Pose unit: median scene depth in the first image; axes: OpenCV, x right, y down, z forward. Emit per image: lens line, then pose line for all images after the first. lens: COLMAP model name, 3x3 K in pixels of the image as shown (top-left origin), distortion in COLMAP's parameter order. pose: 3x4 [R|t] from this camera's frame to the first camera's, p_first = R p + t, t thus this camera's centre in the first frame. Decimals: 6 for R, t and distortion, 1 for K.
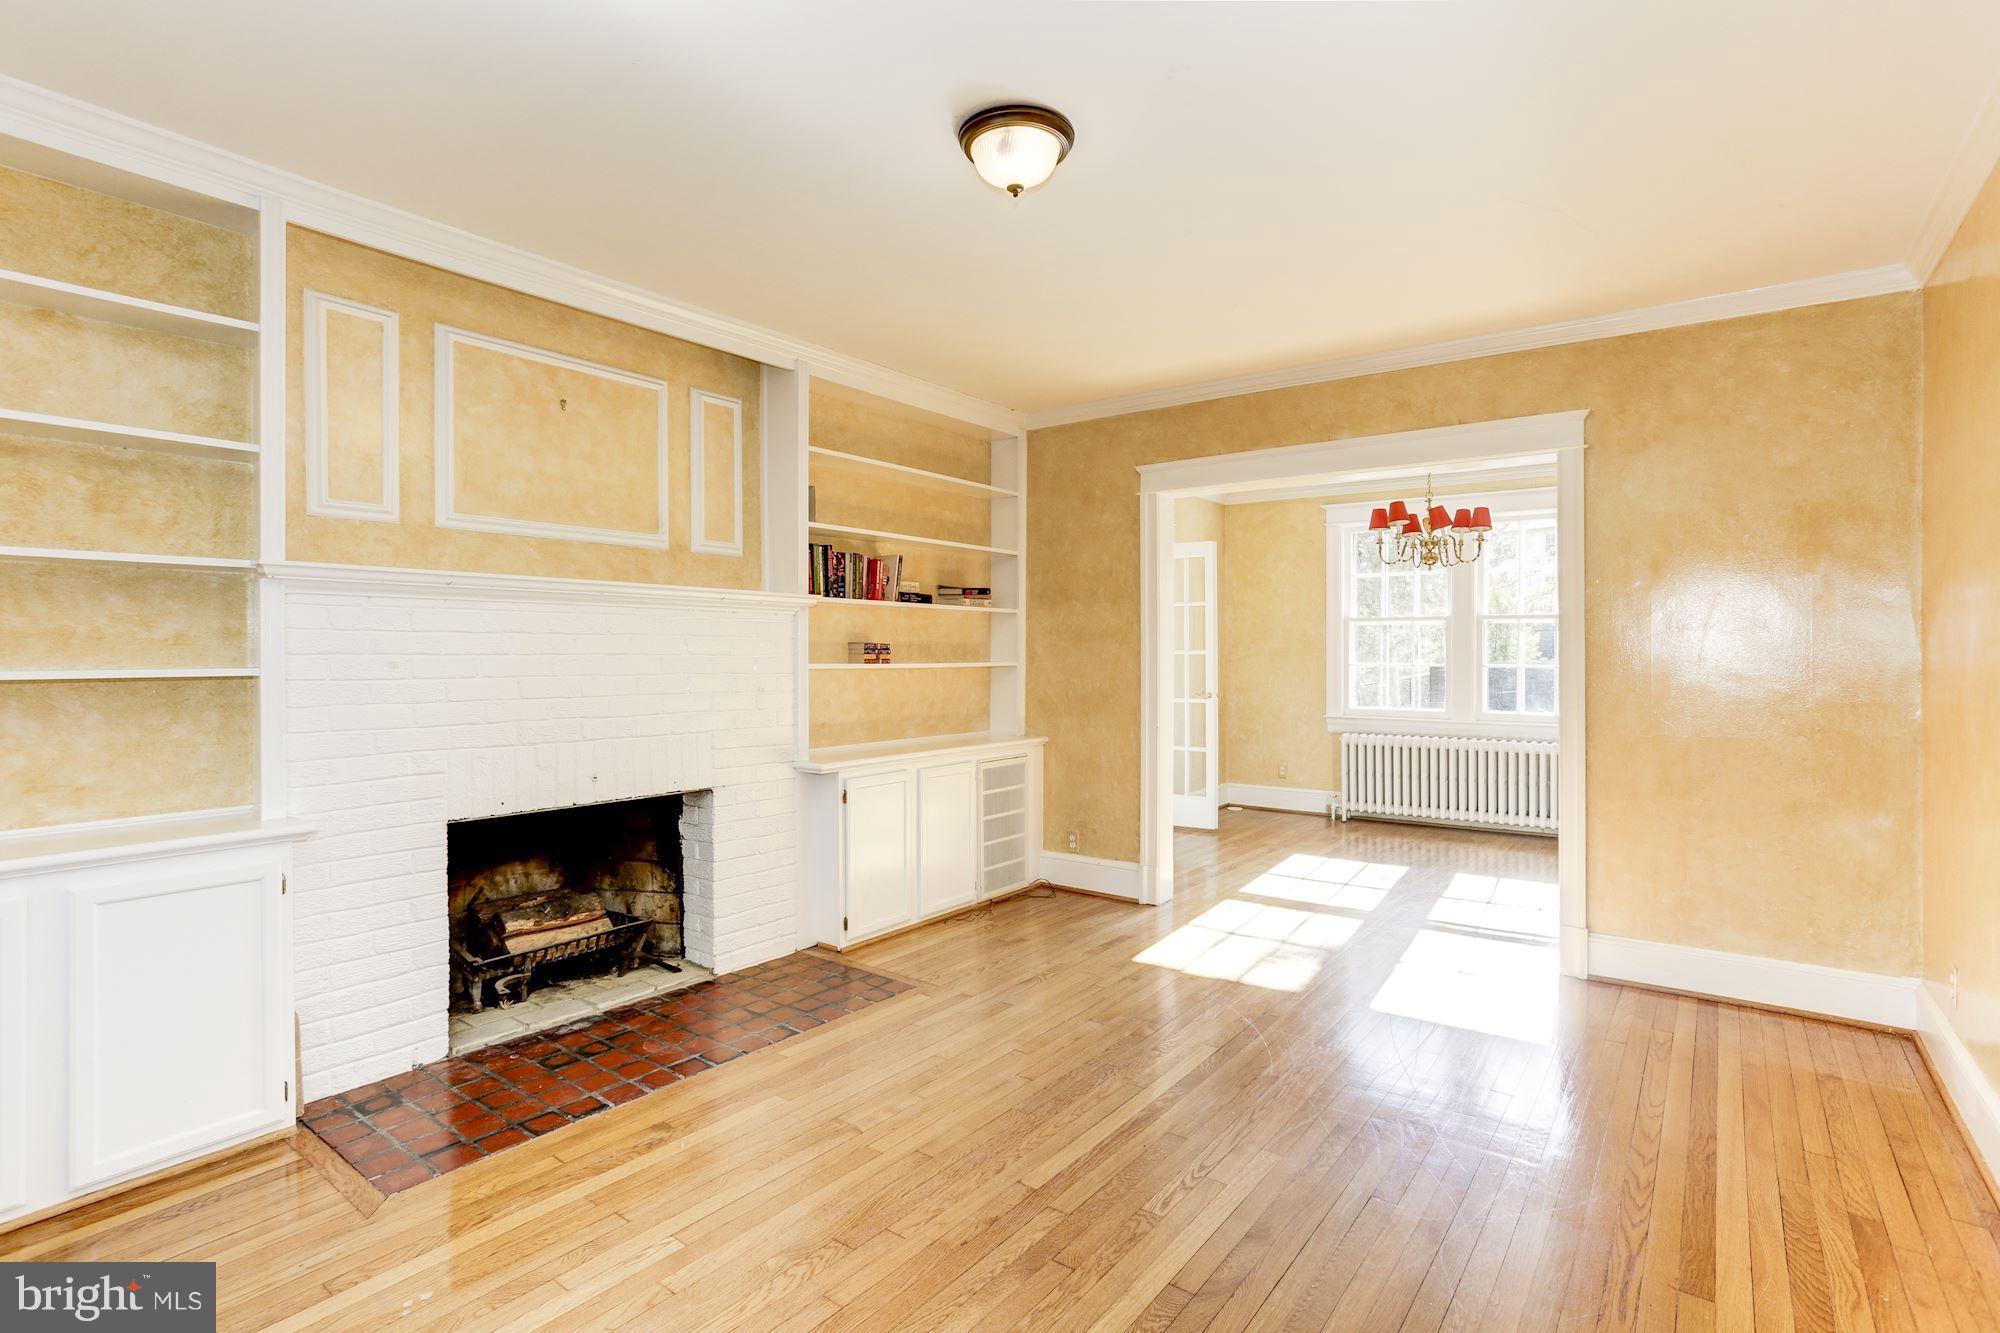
lens RADIAL K [[979.6, 0, 1000.5], [0, 979.6, 649.9], [0, 0, 1]] dist [-0.059598, 0.031729]
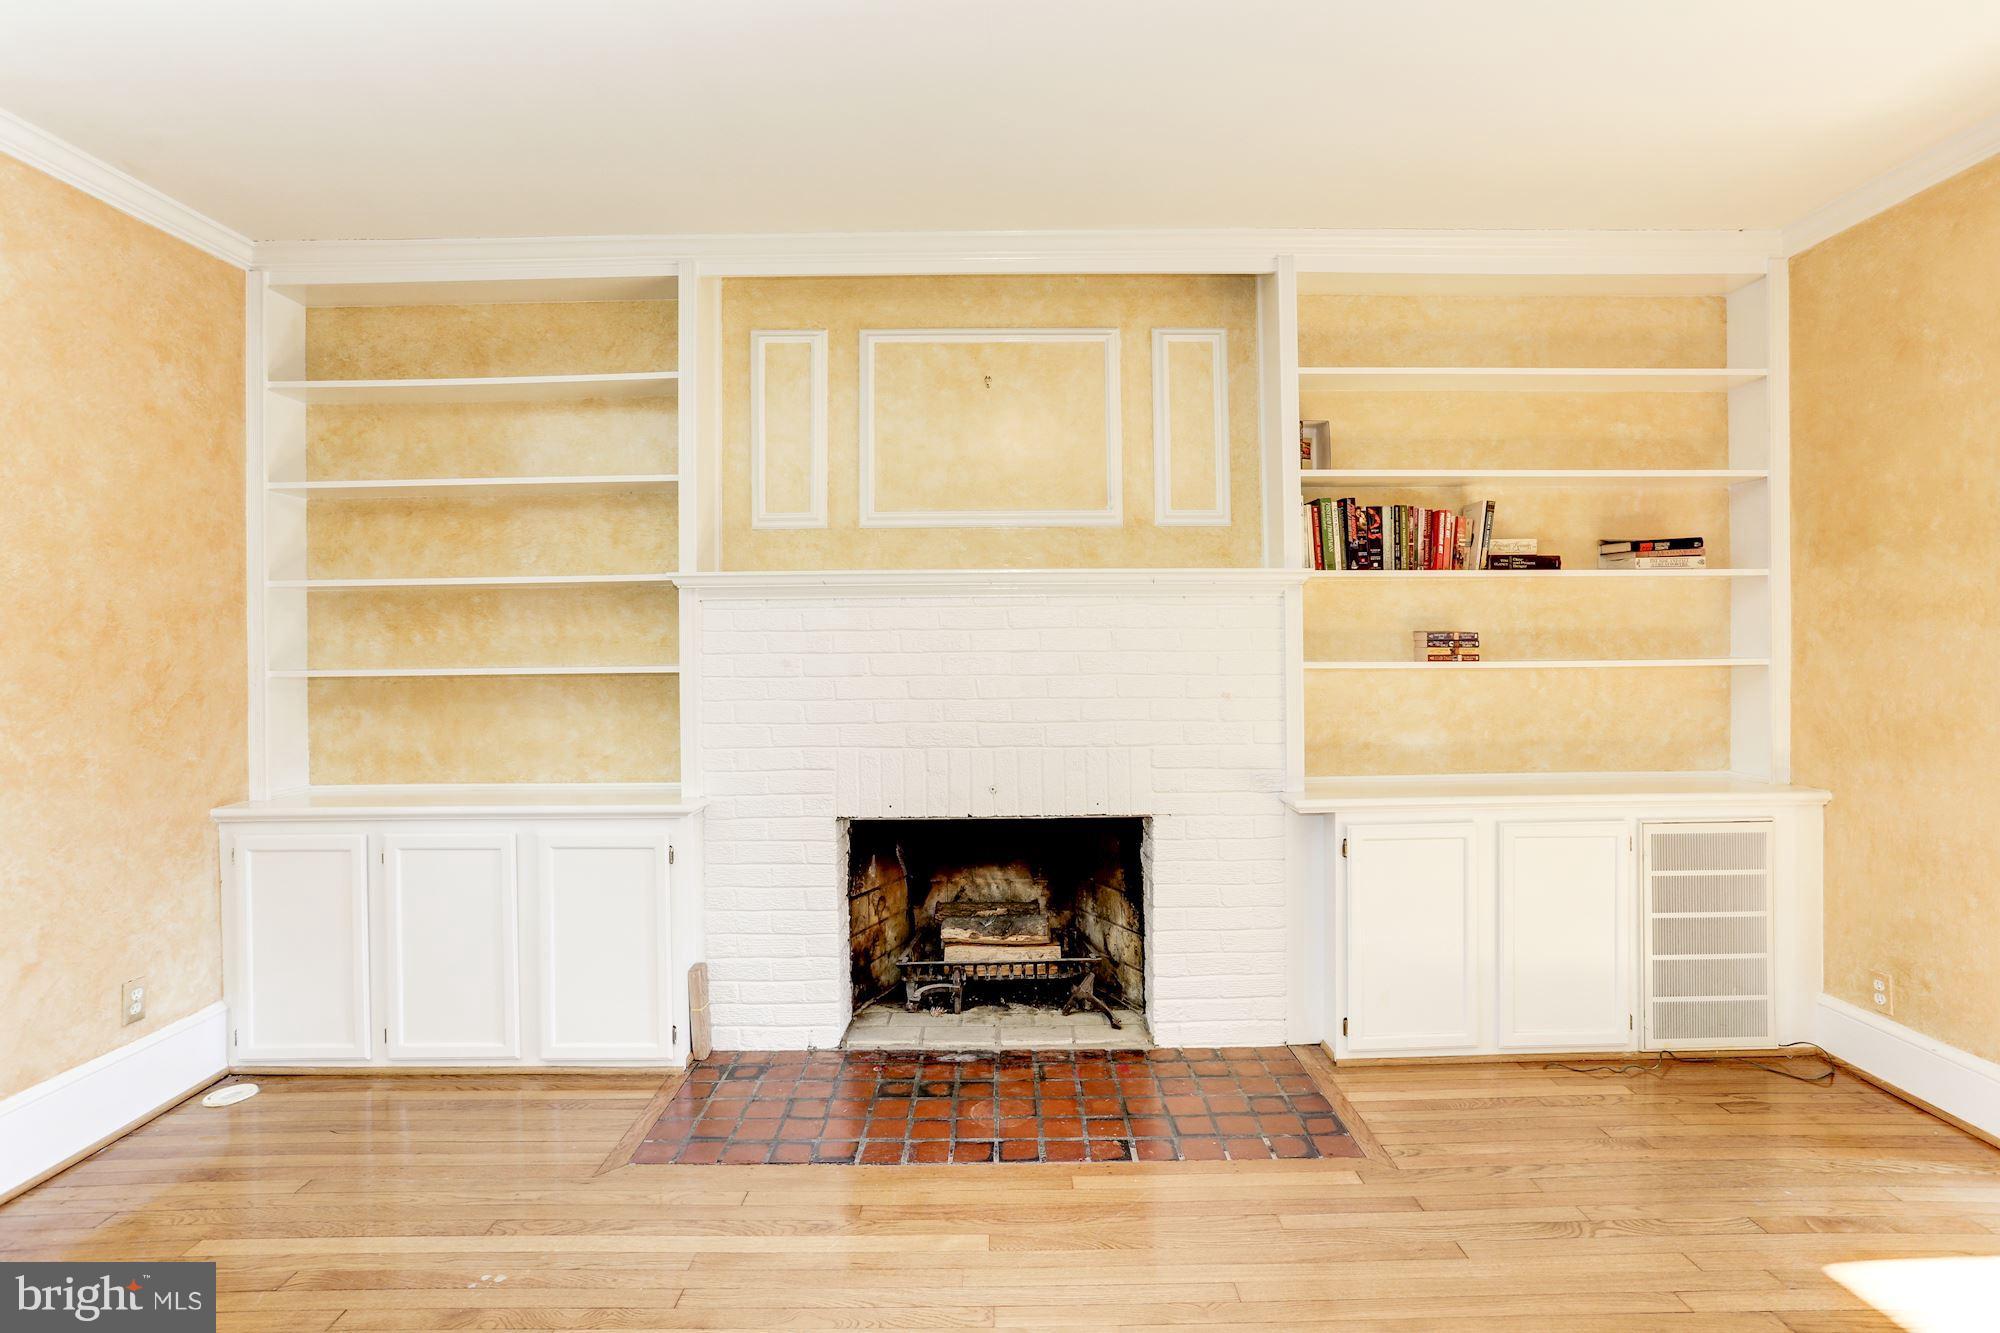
lens RADIAL K [[979.6, 0, 1000.5], [0, 979.6, 649.9], [0, 0, 1]] dist [-0.059598, 0.031729]
pose [[0.603537, -0.005347, -0.797317, 0.268933], [0.011037, 0.999938, 0.001649, 0.001385], [0.797258, -0.009795, 0.603559, 0.398248]]
